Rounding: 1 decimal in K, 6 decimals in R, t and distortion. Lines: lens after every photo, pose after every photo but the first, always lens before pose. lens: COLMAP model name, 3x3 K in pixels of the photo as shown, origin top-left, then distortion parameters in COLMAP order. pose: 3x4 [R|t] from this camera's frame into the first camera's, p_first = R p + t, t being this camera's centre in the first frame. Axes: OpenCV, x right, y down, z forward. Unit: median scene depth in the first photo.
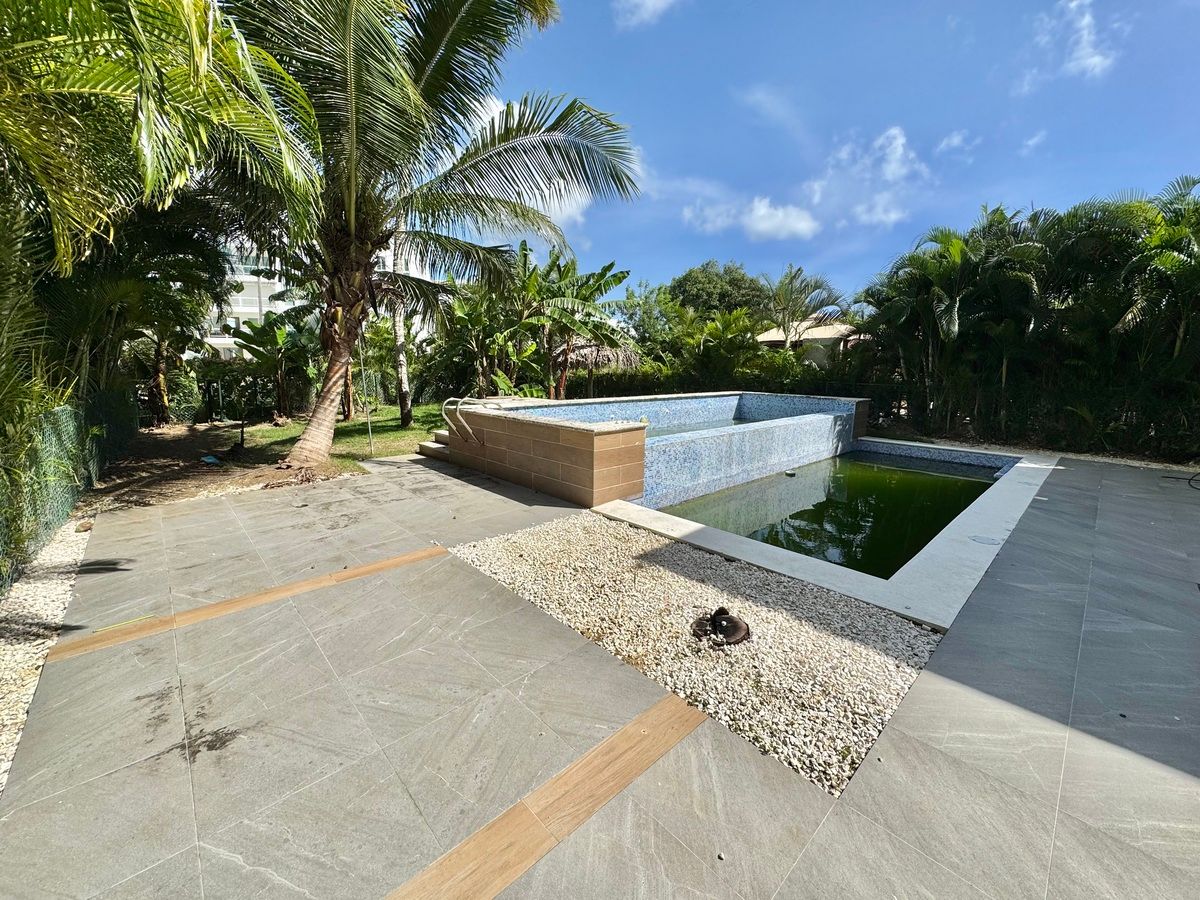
lens RADIAL K [[478.2, 0, 601.9], [0, 478.2, 447.2], [0, 0, 1]] dist [-0.002242, 0.000071]
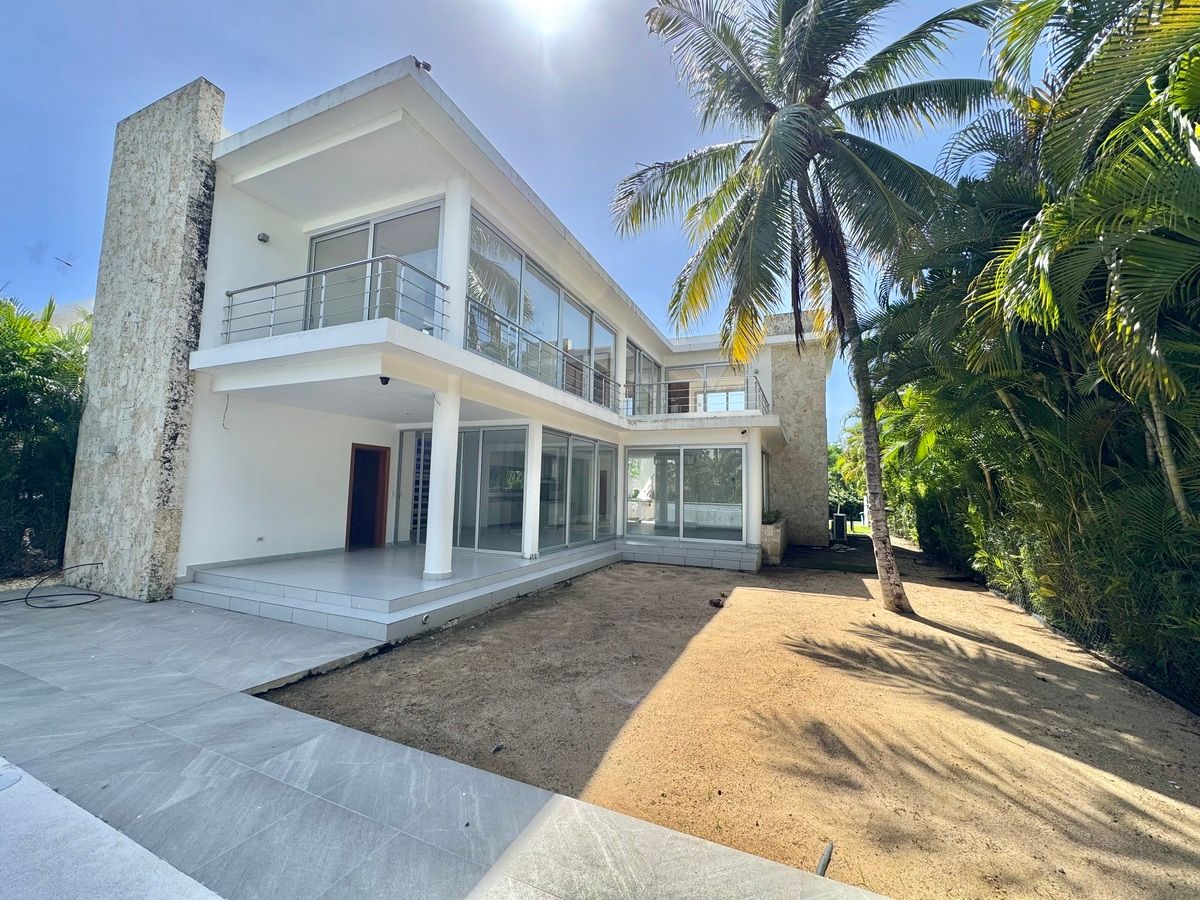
lens RADIAL K [[478.2, 0, 601.9], [0, 478.2, 447.2], [0, 0, 1]] dist [-0.002242, 0.000071]
pose [[-0.386254, 0.061863, 0.920316, -0.006538], [0.131992, 0.991187, -0.011231, -0.071236], [-0.912900, 0.117136, -0.391015, 0.393924]]
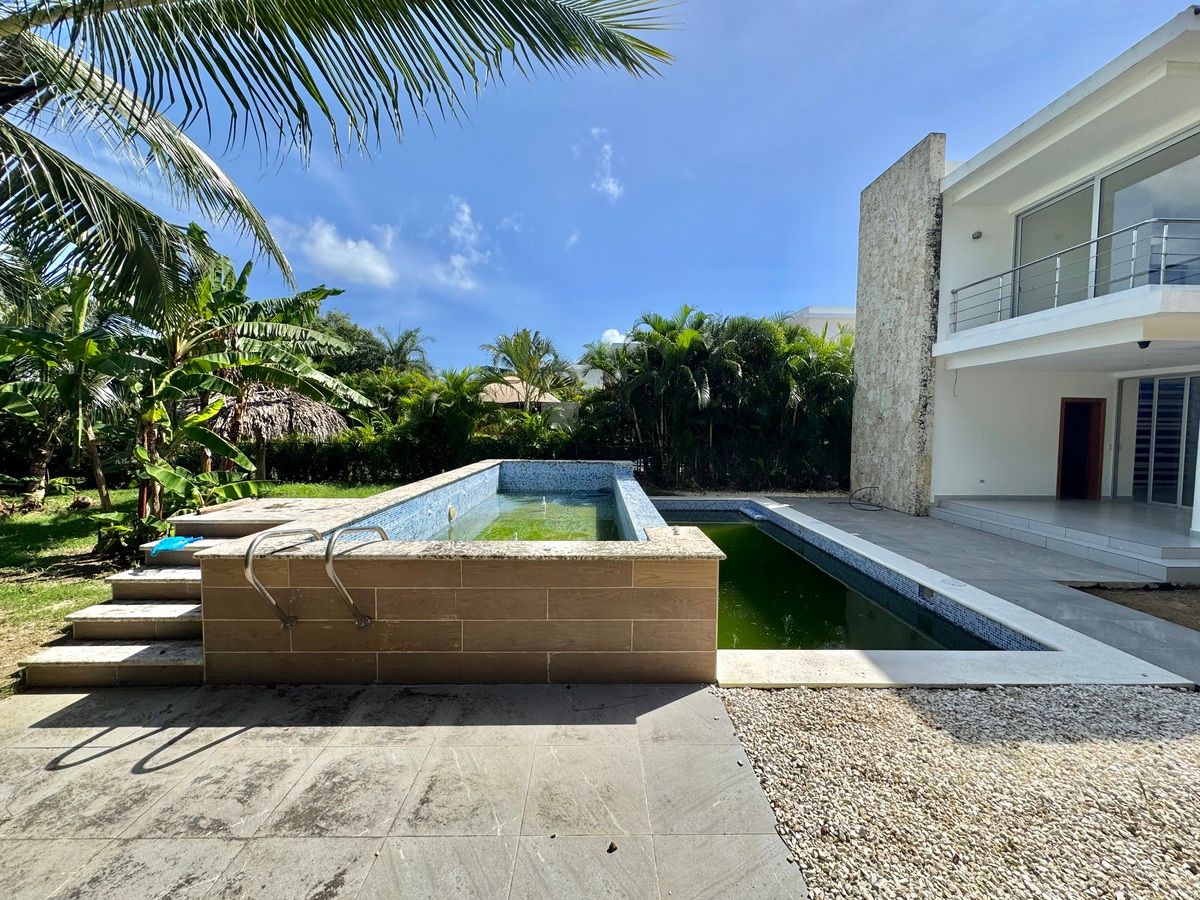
lens RADIAL K [[478.2, 0, 601.9], [0, 478.2, 447.2], [0, 0, 1]] dist [-0.002242, 0.000071]
pose [[0.672535, -0.041641, 0.738893, -0.521539], [0.125209, 0.990425, -0.058148, -0.144288], [-0.729397, 0.131622, 0.671309, 0.599562]]
